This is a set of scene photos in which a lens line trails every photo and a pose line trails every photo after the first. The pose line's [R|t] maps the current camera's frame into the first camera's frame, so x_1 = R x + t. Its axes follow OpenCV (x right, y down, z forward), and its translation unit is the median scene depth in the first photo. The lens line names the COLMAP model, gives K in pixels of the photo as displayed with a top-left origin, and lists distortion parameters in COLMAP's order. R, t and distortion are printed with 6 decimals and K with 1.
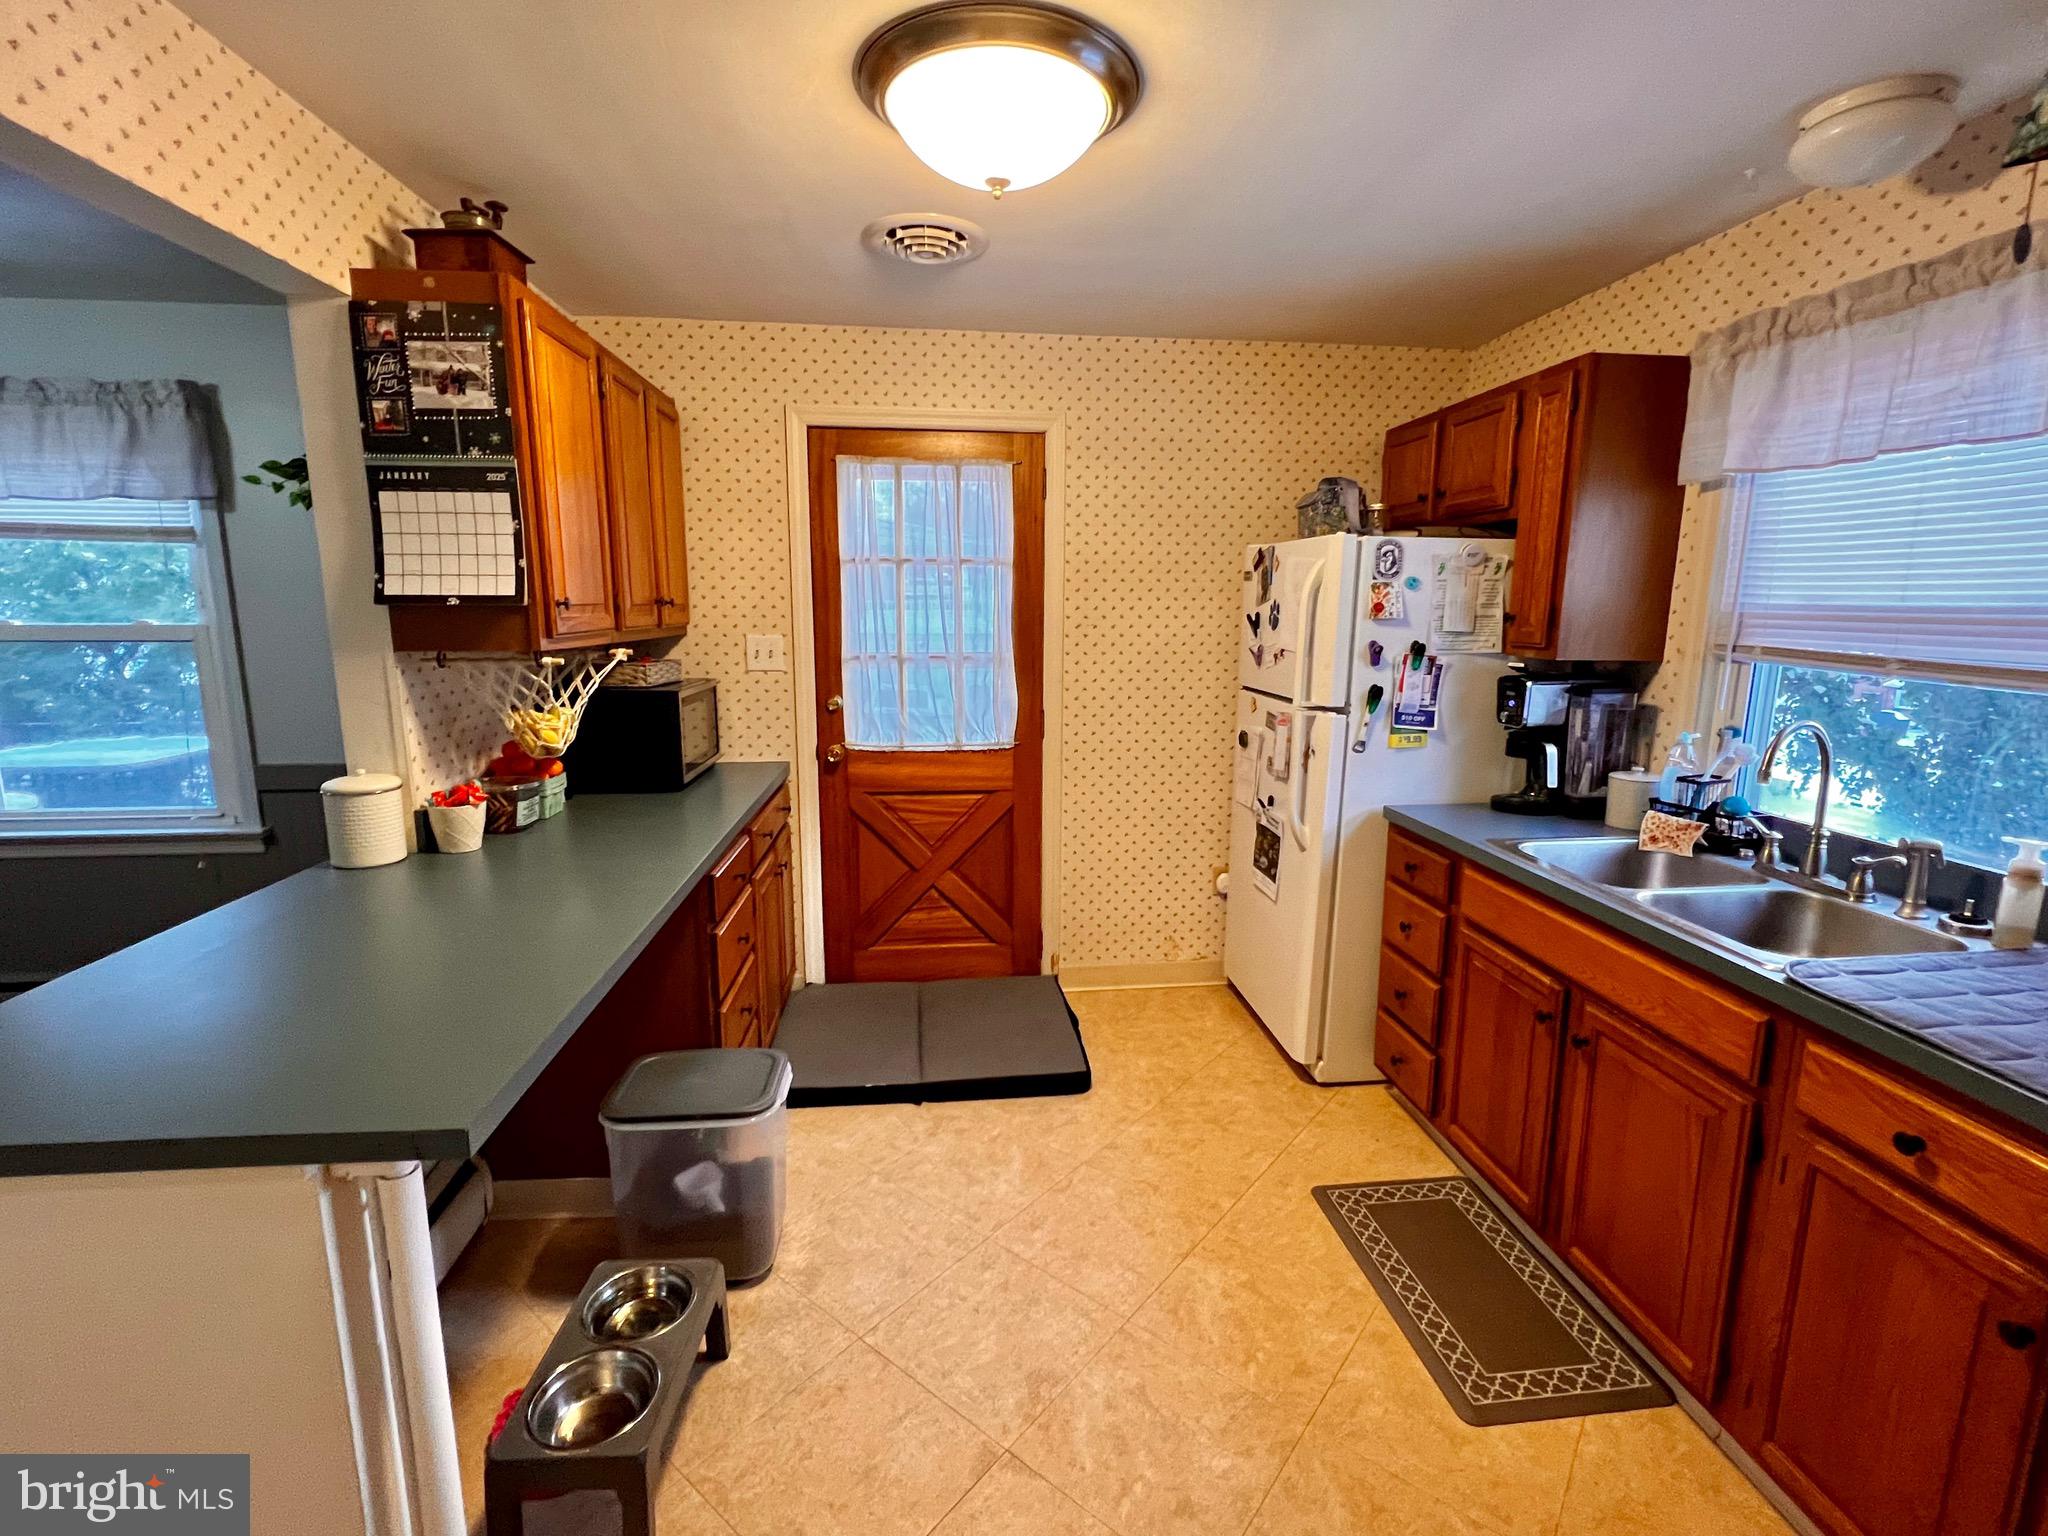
lens RADIAL K [[889.4, 0, 1035.9], [0, 889.4, 759.5], [0, 0, 1]] dist [-0.006609, 0.001182]
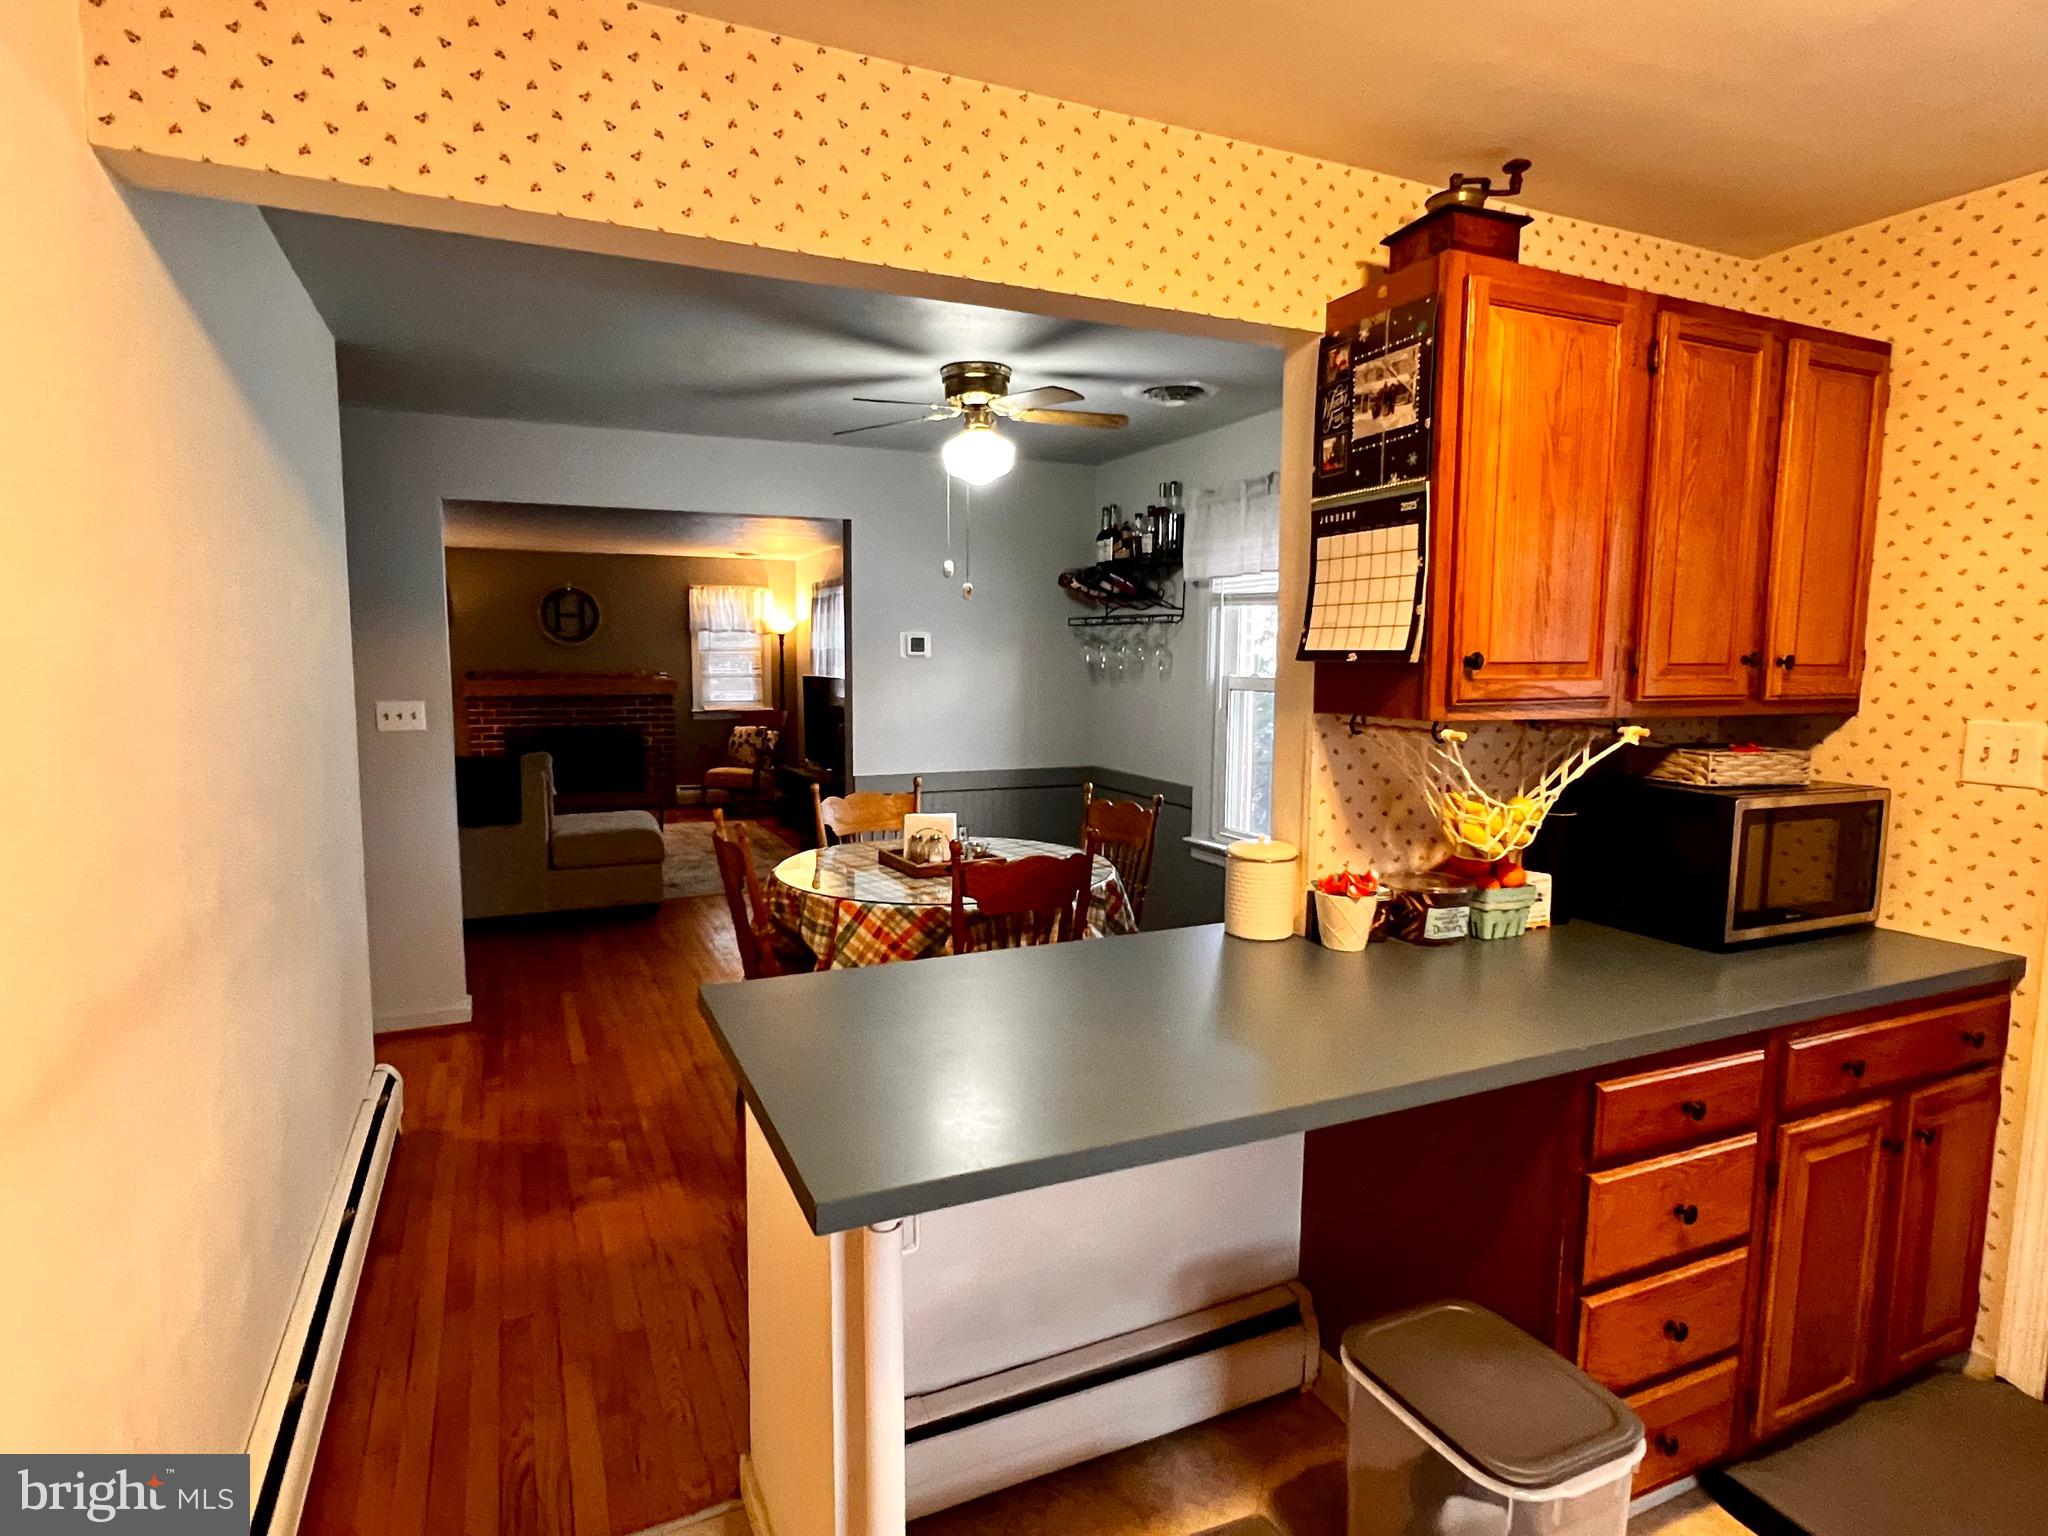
lens RADIAL K [[1086.4, 0, 1035.5], [0, 1086.4, 767.0], [0, 0, 1]] dist [-0.008645, 0.003791]
pose [[0.329579, 0.097140, -0.939117, 0.226289], [-0.169759, 0.984579, 0.042266, -0.065206], [0.928741, 0.145494, 0.340987, 0.366737]]
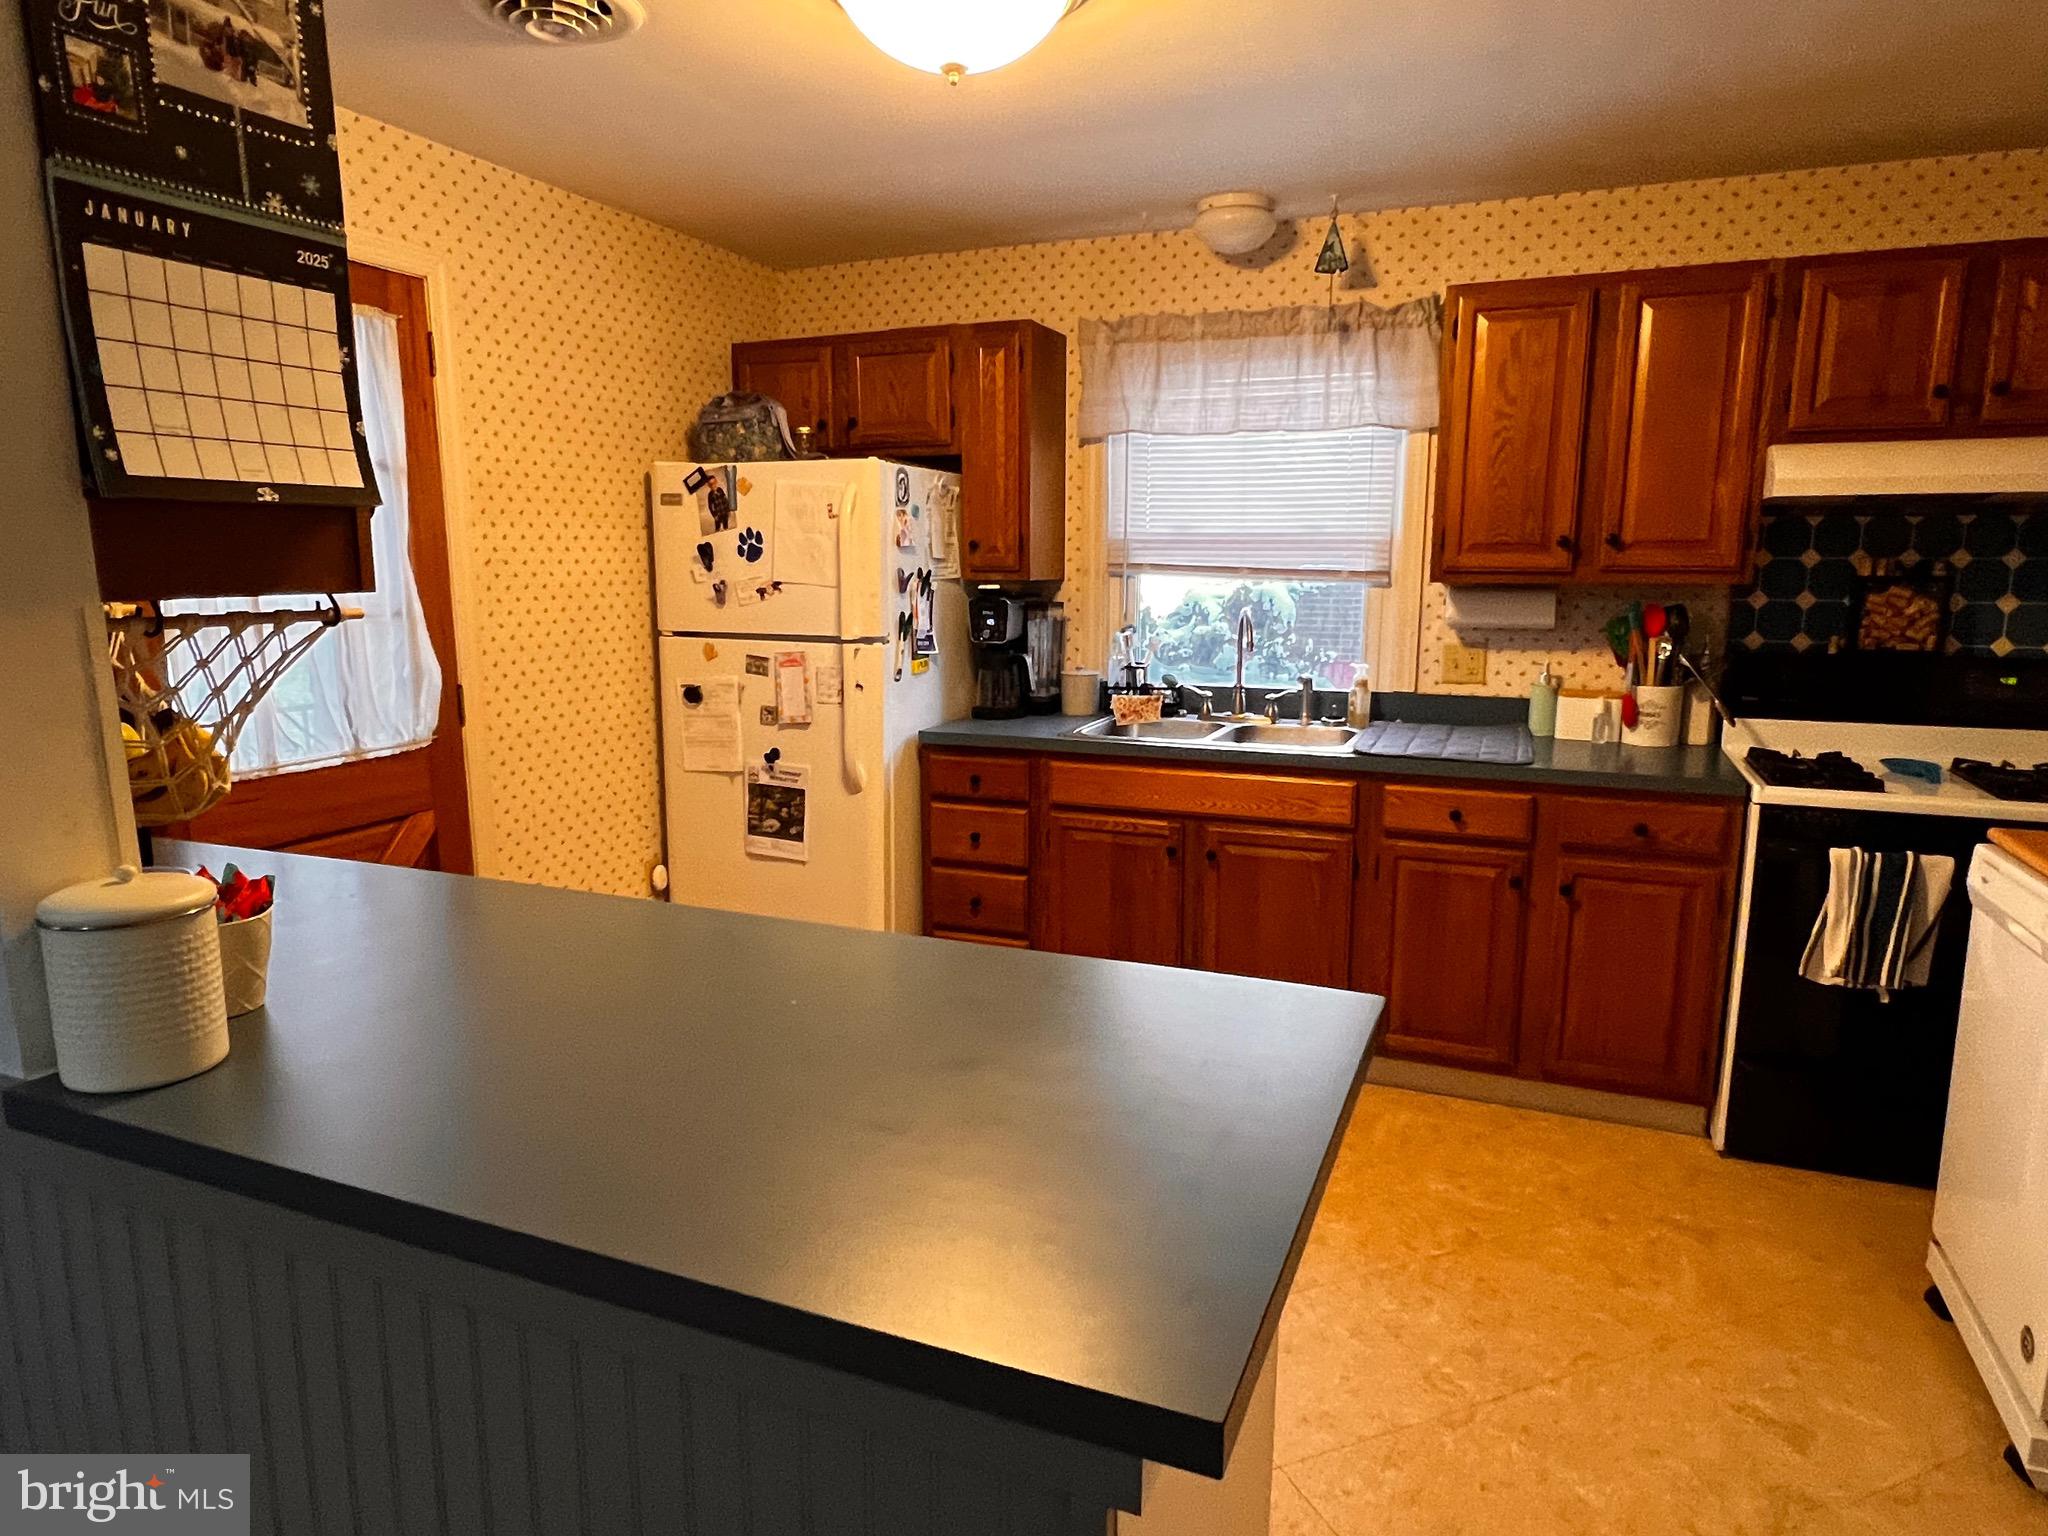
lens RADIAL K [[1190.0, 0, 1007.8], [0, 1190.0, 770.2], [0, 0, 1]] dist [-0.004868, 0.000103]
pose [[0.503895, -0.159373, 0.848935, -1.011948], [0.151492, 0.983903, 0.094791, -0.024862], [-0.850377, 0.080842, 0.519927, 0.299530]]
